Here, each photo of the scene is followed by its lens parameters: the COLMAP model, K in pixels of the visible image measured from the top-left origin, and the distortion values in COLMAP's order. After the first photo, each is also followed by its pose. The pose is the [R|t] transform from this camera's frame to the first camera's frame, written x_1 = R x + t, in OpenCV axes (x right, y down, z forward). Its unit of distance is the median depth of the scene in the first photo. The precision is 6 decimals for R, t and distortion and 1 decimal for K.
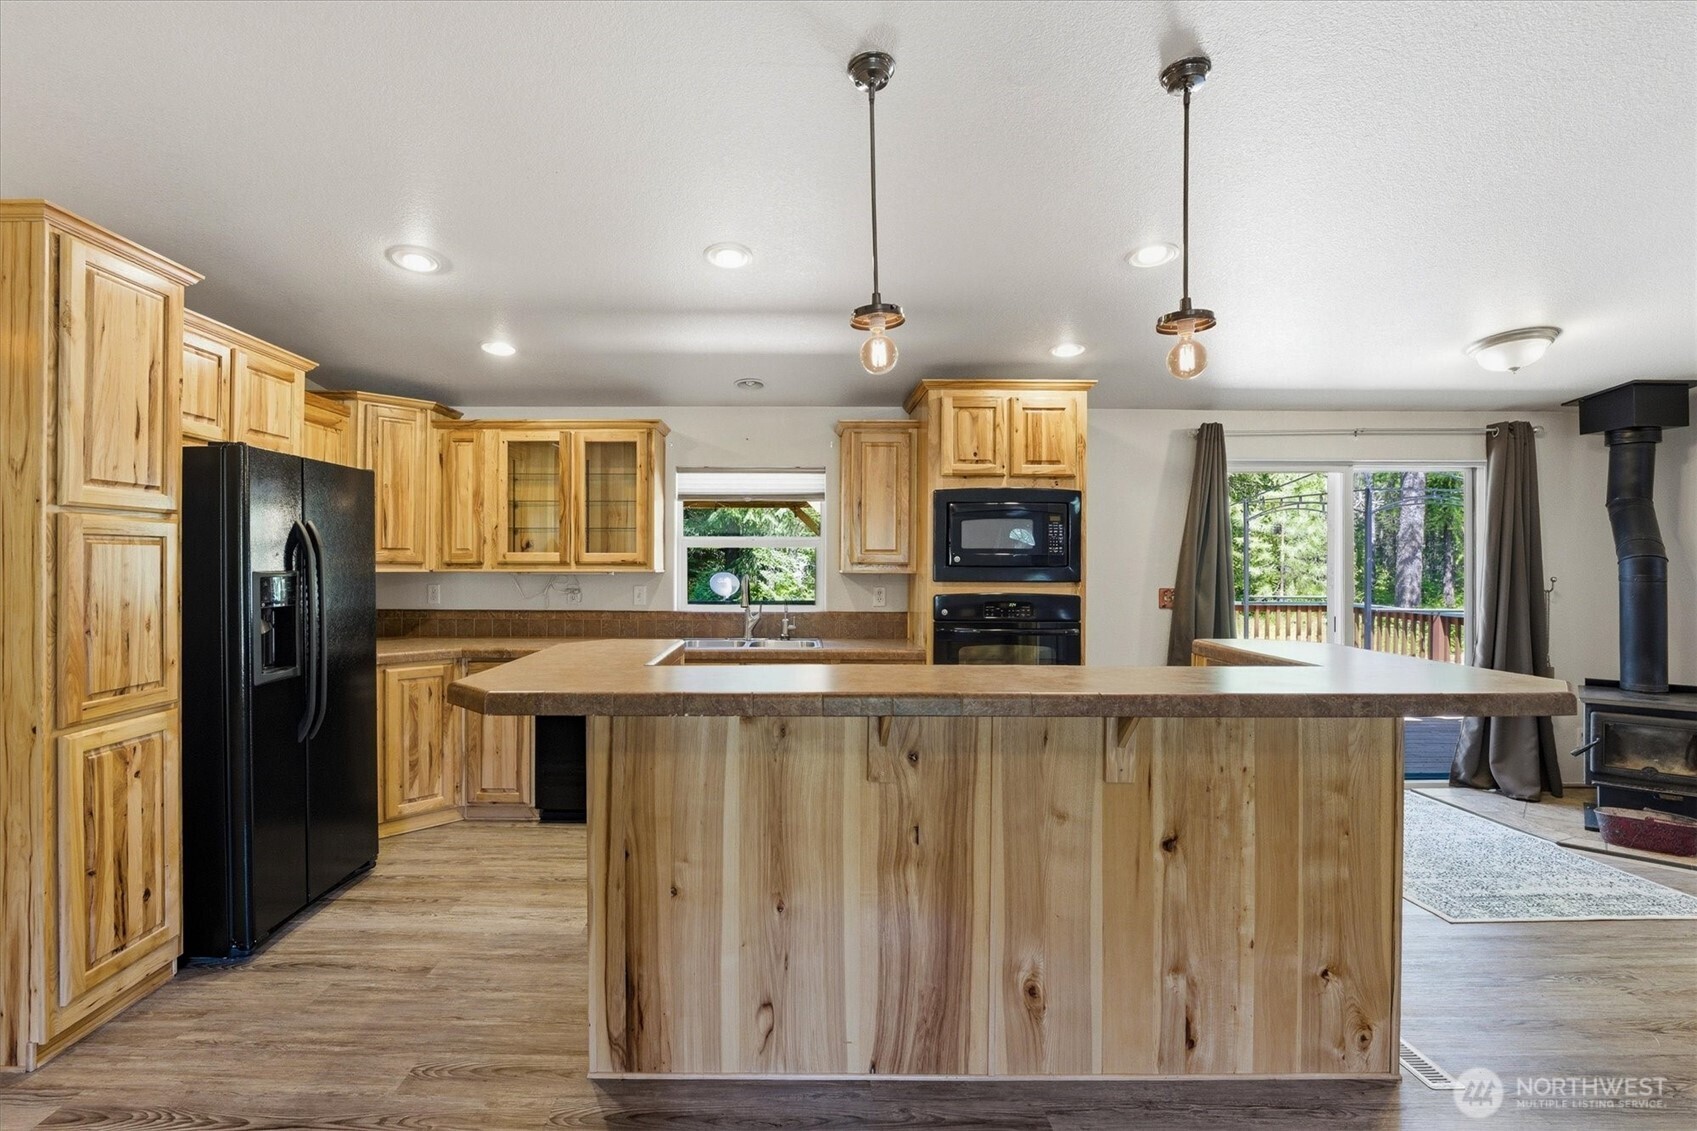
lens RADIAL K [[796.0, 0, 792.1], [0, 796.0, 561.2], [0, 0, 1]] dist [-0.013096, -0.000713]
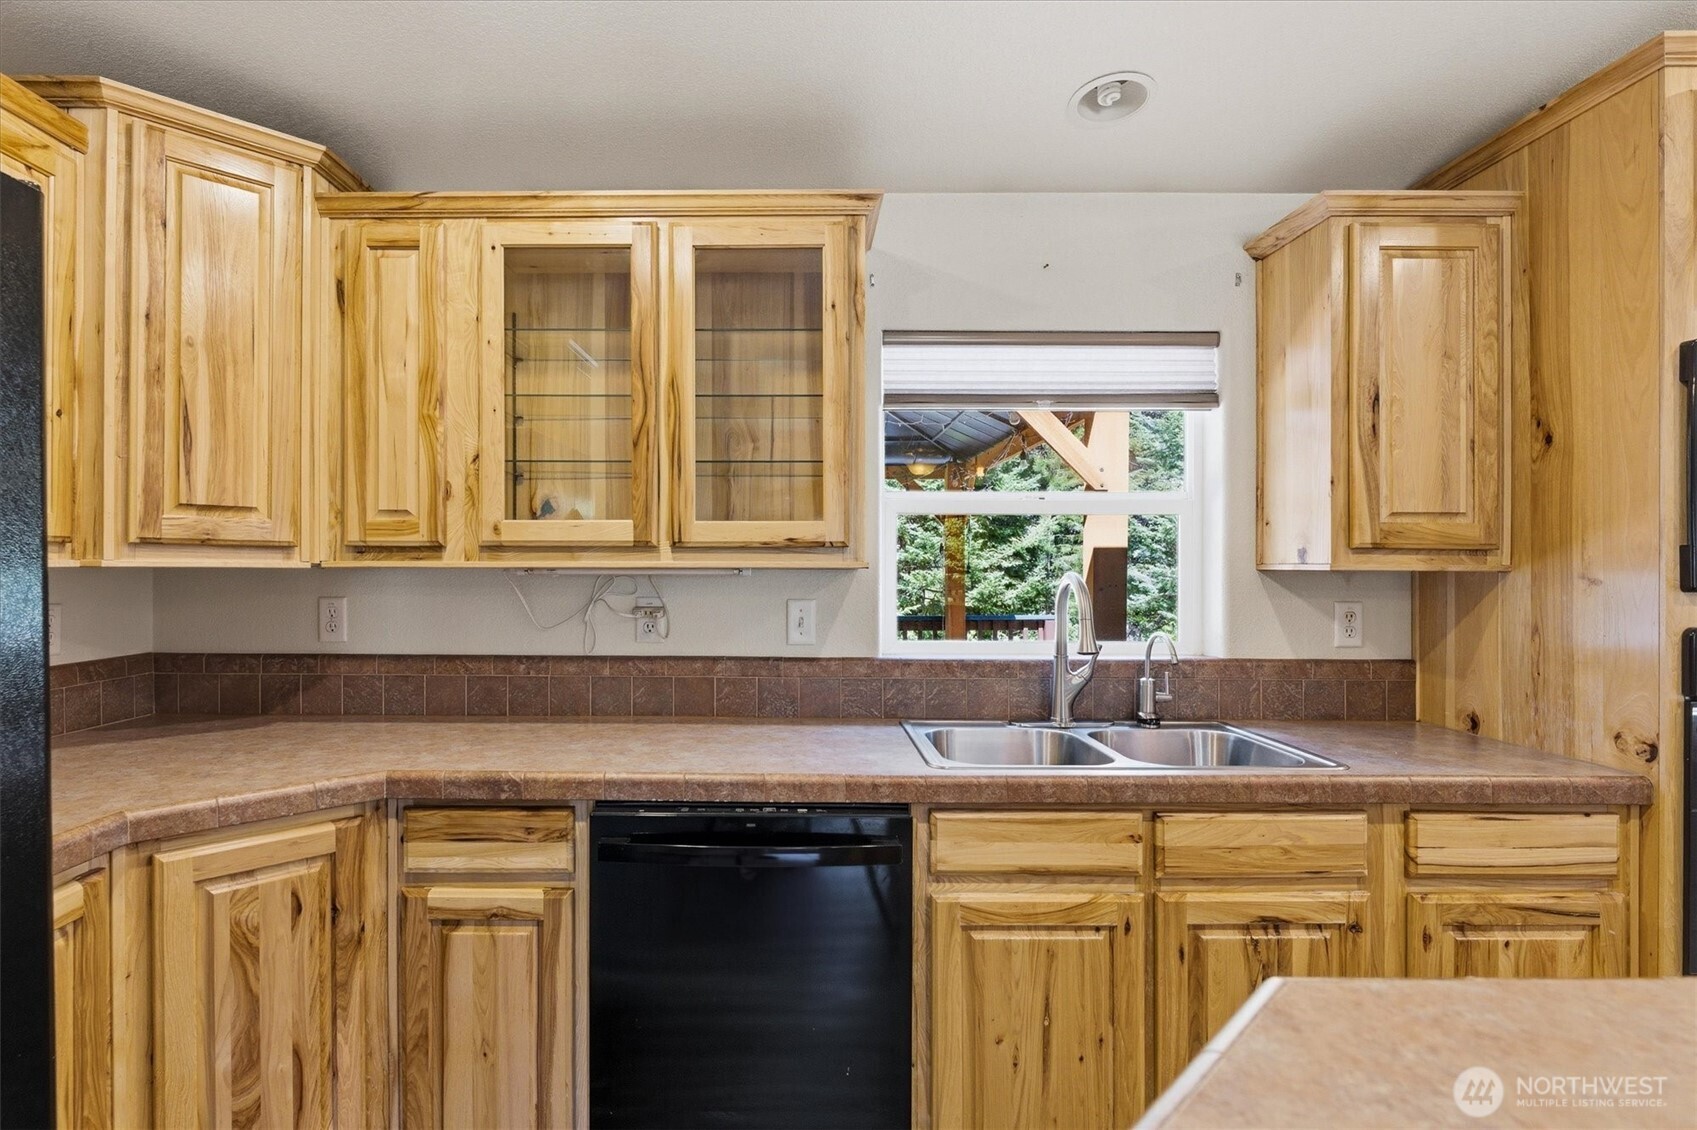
lens RADIAL K [[866.8, 0, 777.2], [0, 866.8, 573.0], [0, 0, 1]] dist [-0.003579, -0.000478]
pose [[0.999982, -0.001002, -0.005974, -0.234362], [0.001056, 0.999959, 0.008961, 0.013321], [0.005965, -0.008968, 0.999942, 0.604983]]
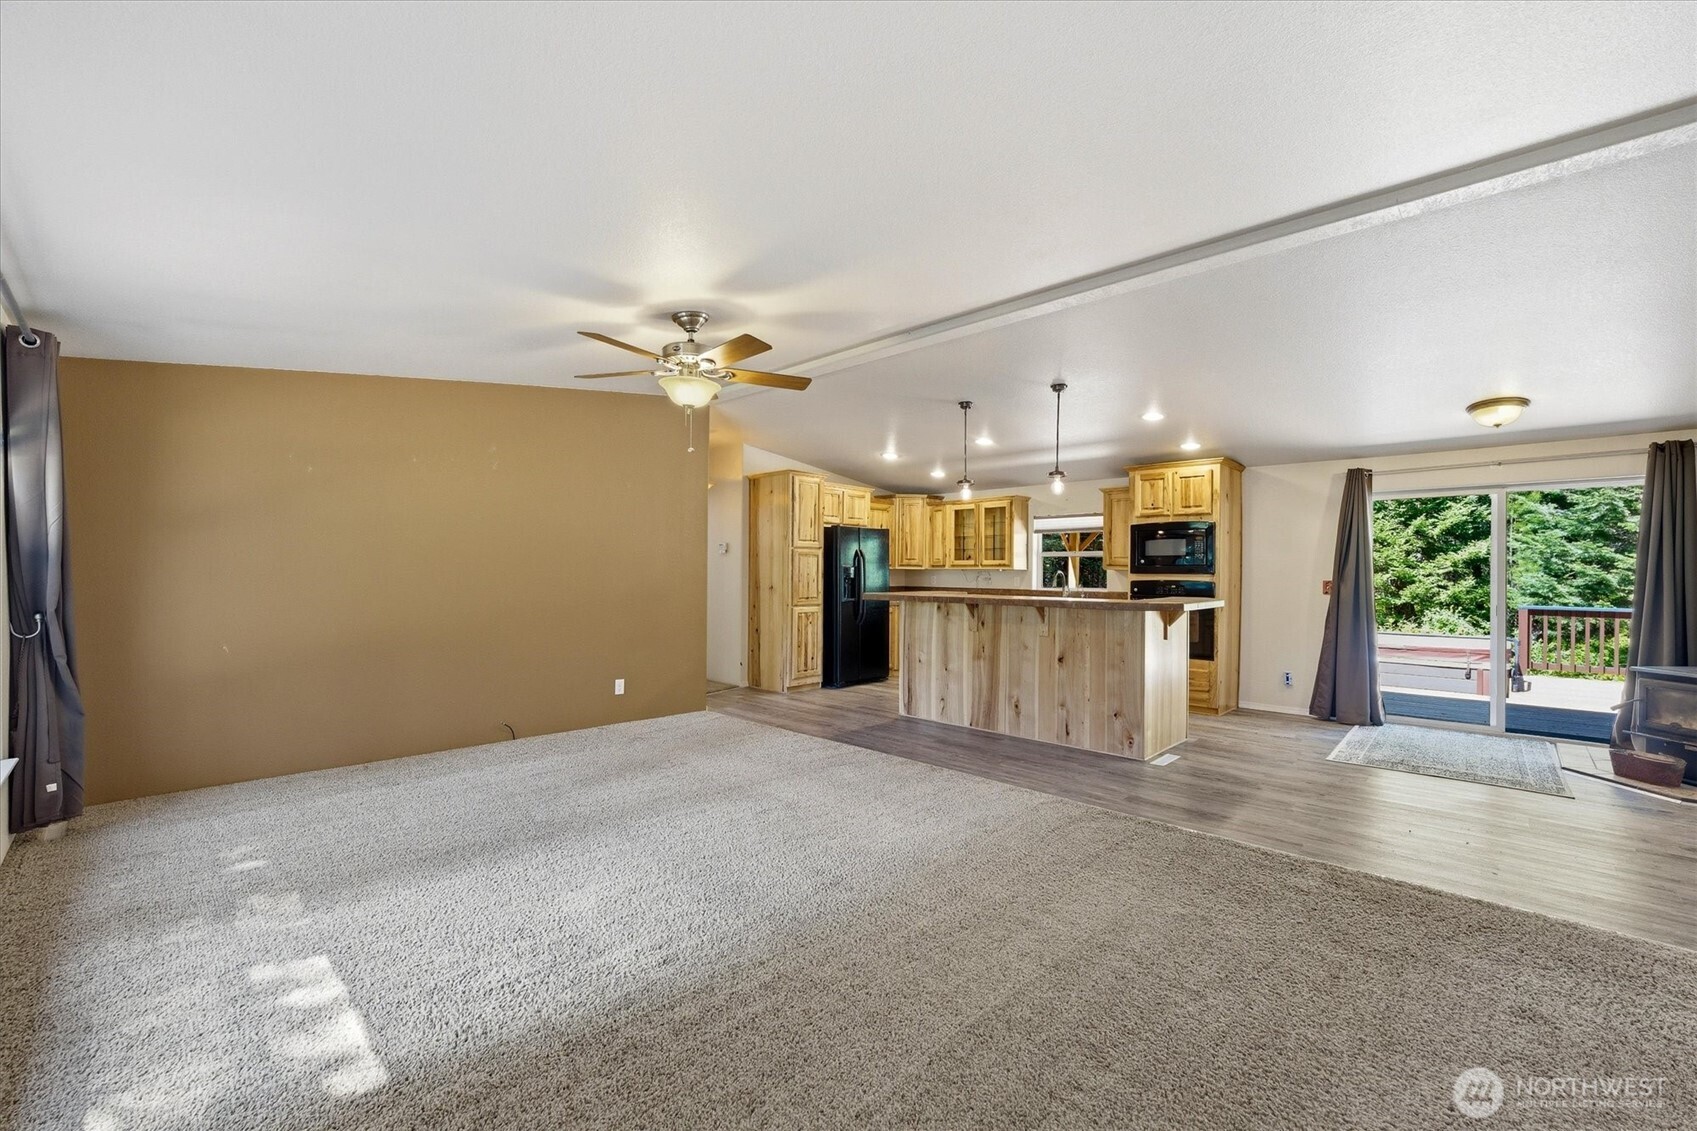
lens RADIAL K [[675.4, 0, 853.5], [0, 675.4, 580.3], [0, 0, 1]] dist [-0.001730, -0.000133]
pose [[0.733706, 0.011557, -0.679369, 0.773489], [-0.005990, 0.999926, 0.010542, 0.028438], [0.679441, -0.003666, 0.733721, -0.616260]]
